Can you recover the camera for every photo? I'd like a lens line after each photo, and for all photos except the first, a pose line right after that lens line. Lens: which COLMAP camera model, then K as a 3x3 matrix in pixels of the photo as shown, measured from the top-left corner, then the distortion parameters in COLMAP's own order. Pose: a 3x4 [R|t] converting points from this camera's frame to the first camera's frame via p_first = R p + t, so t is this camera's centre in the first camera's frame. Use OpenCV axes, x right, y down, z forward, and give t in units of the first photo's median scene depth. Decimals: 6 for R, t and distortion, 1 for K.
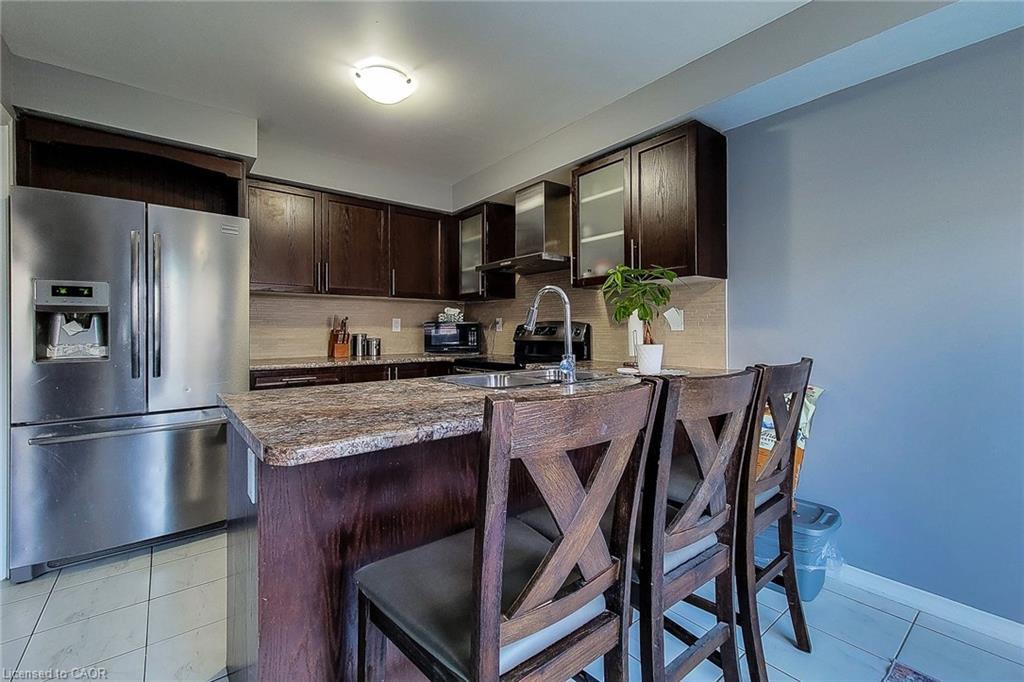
lens RADIAL K [[436.3, 0, 484.7], [0, 436.3, 329.3], [0, 0, 1]] dist [0.003650, 0.001535]
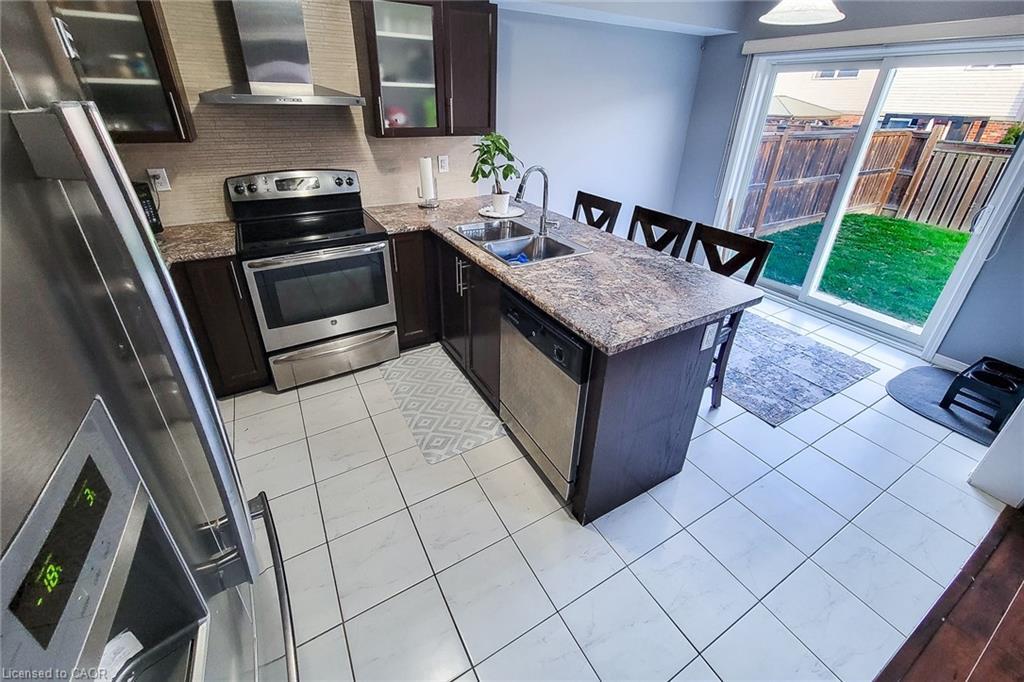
lens RADIAL K [[436.3, 0, 513.9], [0, 436.3, 306.2], [0, 0, 1]] dist [0.003650, 0.001535]
pose [[0.106834, -0.429329, 0.896807, -0.703779], [-0.026718, 0.900404, 0.434233, -0.169623], [-0.993918, -0.070352, 0.084723, 0.550991]]
